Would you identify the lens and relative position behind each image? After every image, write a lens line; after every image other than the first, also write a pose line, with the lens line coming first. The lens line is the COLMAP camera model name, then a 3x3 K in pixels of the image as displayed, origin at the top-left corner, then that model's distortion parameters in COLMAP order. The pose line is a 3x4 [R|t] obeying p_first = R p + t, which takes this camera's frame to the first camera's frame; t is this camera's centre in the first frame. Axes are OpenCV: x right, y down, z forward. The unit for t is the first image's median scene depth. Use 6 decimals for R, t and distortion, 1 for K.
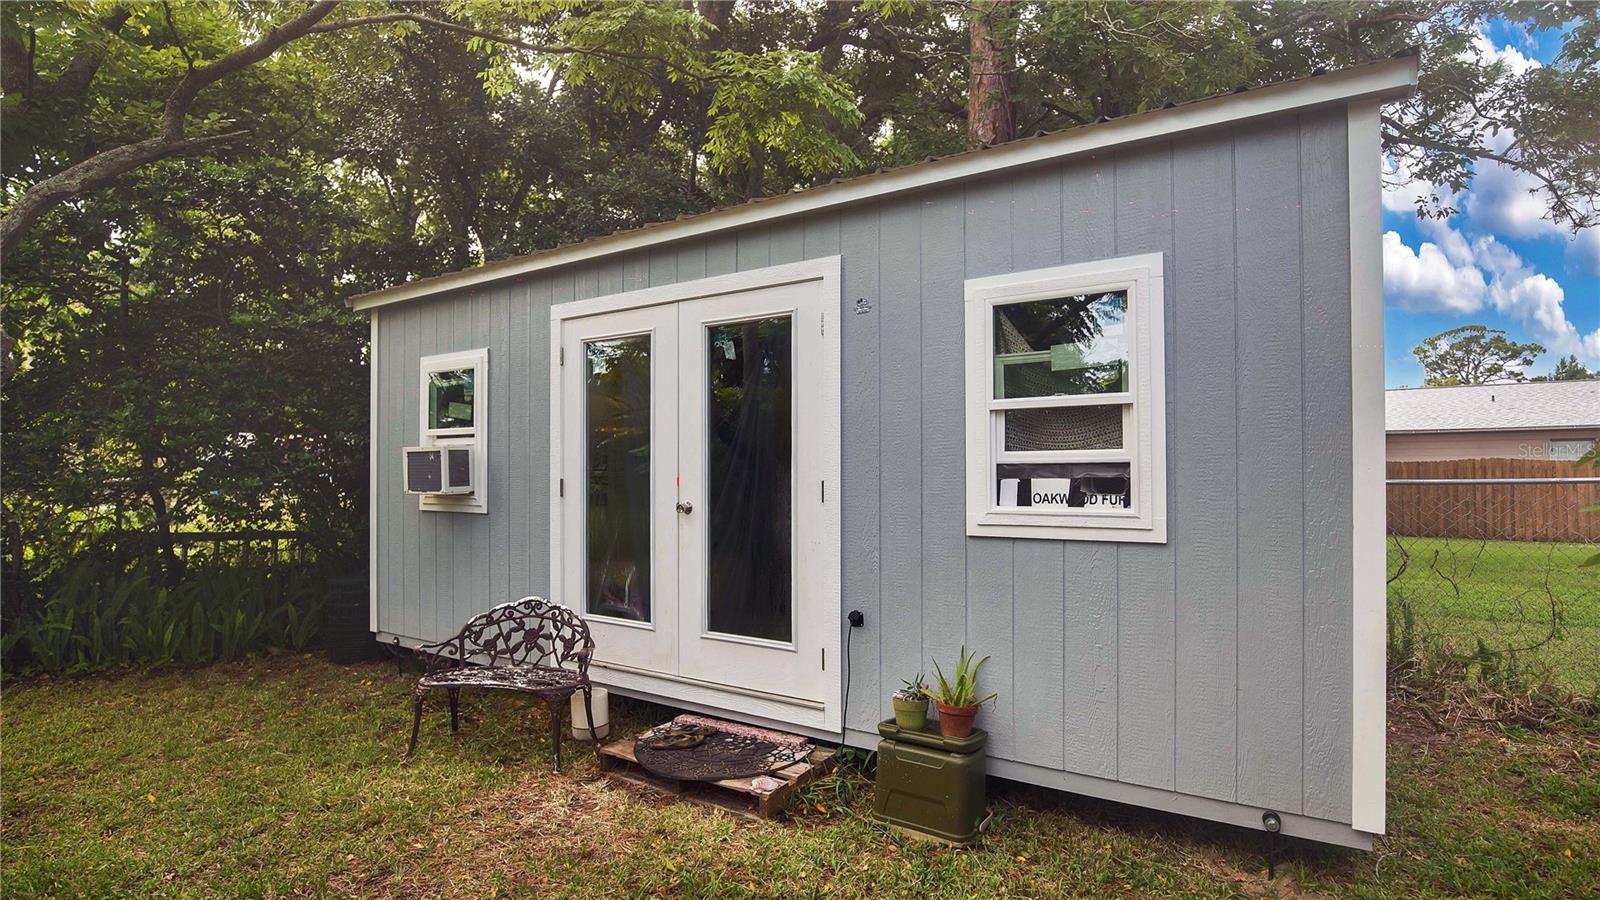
lens RADIAL K [[753.2, 0, 807.2], [0, 753.2, 454.6], [0, 0, 1]] dist [-0.026732, -0.000137]
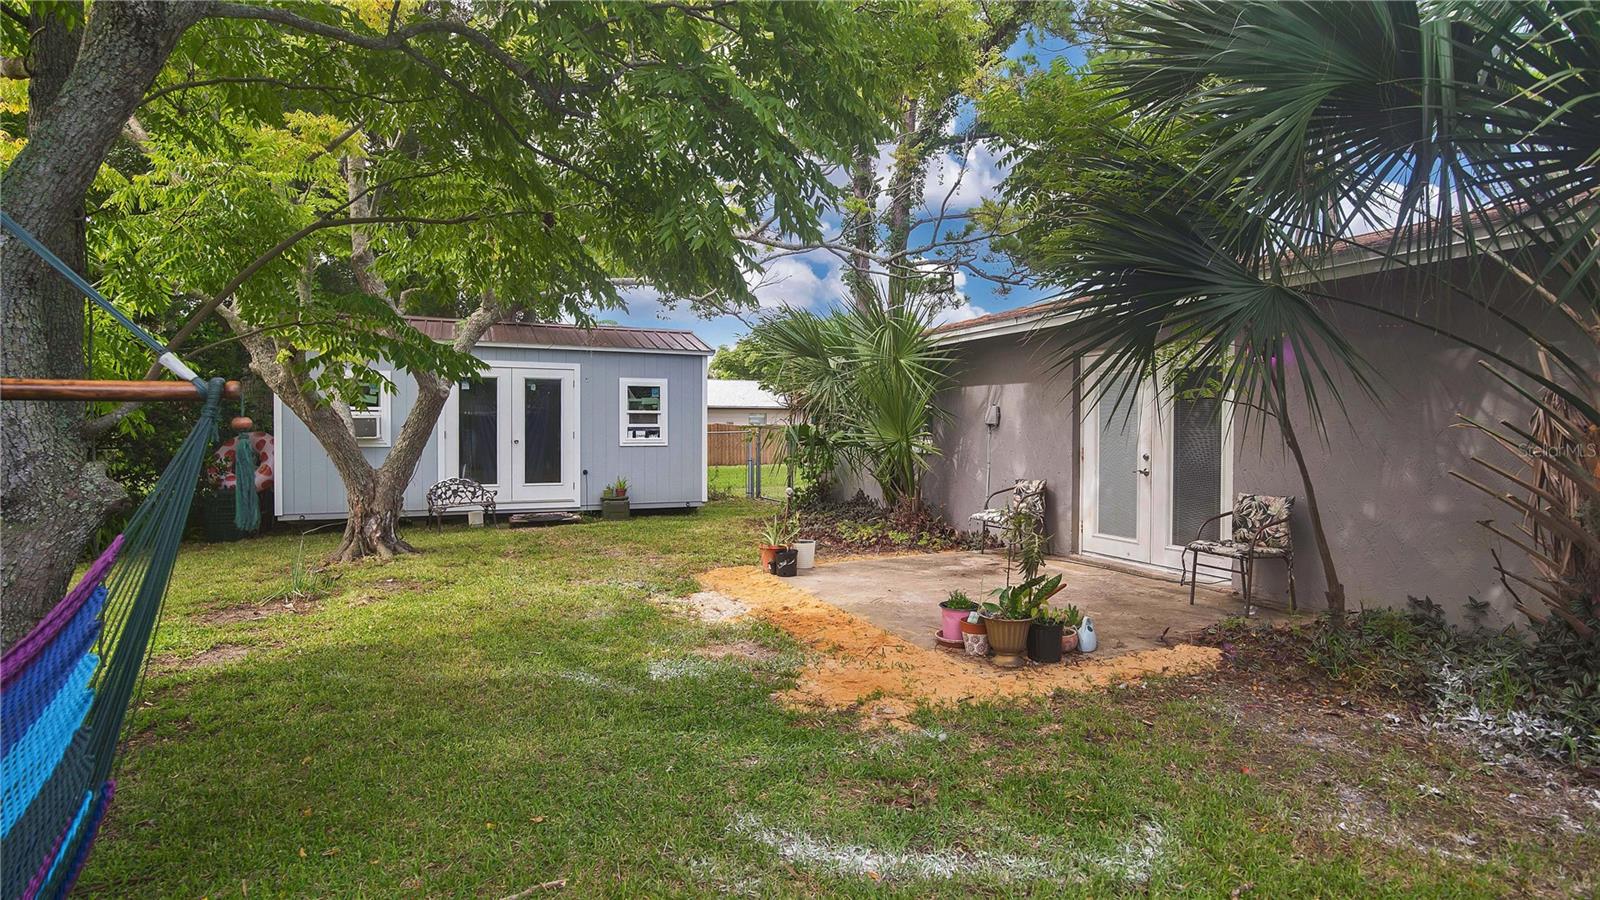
lens RADIAL K [[787.1, 0, 800.0], [0, 787.1, 450.0], [0, 0, 1]] dist [-0.030846, 0.000171]
pose [[0.563676, -0.009912, 0.825936, -2.148109], [-0.016598, 0.999590, 0.023323, 0.017630], [-0.825829, -0.026856, 0.563281, -1.666961]]
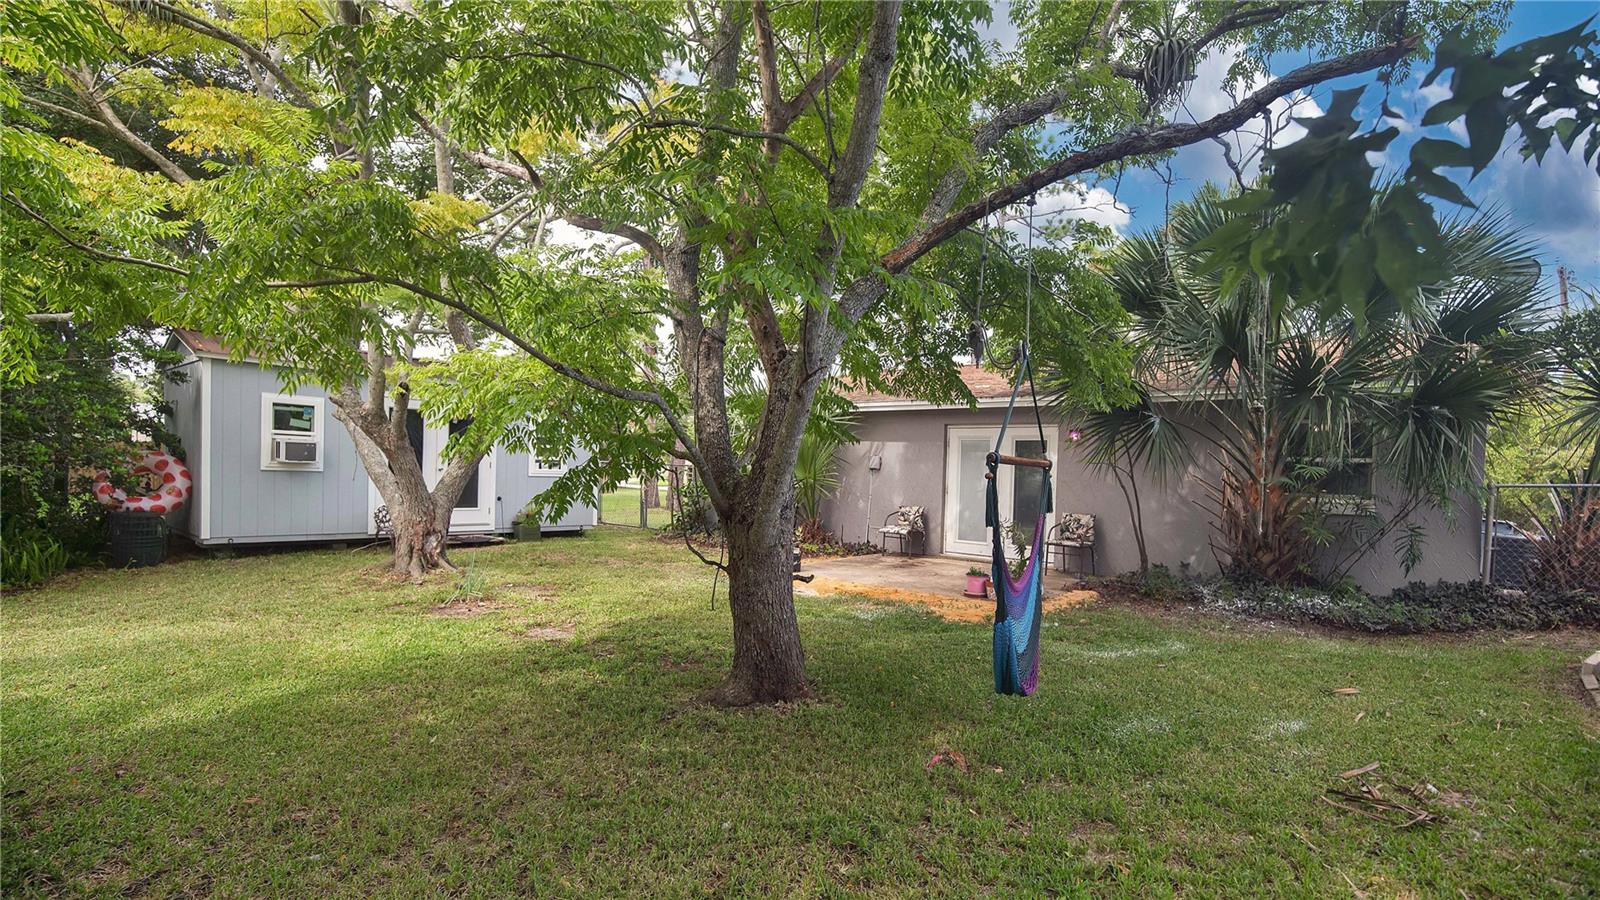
lens RADIAL K [[730.2, 0, 803.8], [0, 730.2, 492.8], [0, 0, 1]] dist [-0.026394, -0.000191]
pose [[0.140811, -0.014103, 0.989936, -3.100853], [-0.045292, 0.998760, 0.020671, 0.040740], [-0.989000, -0.047747, 0.139997, -0.955552]]
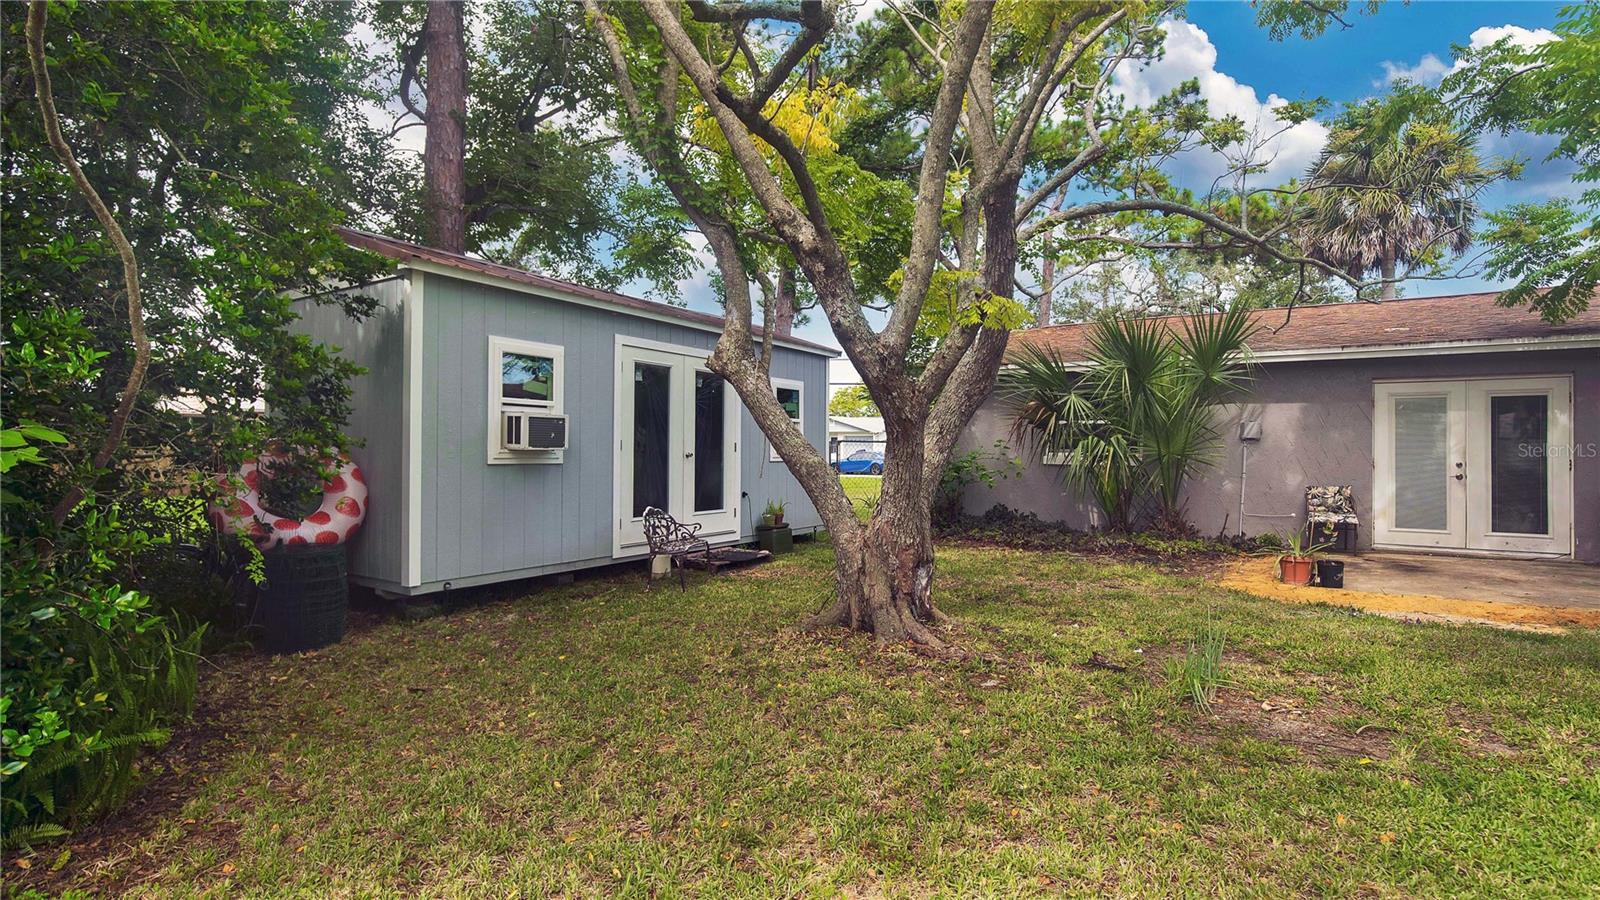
lens RADIAL K [[753.2, 0, 807.2], [0, 753.2, 454.6], [0, 0, 1]] dist [-0.026732, -0.000137]
pose [[-0.004936, 0.002719, 0.999984, -2.407682], [-0.018416, 0.999826, -0.002810, 0.073299], [-0.999818, -0.018430, -0.004885, 0.717723]]
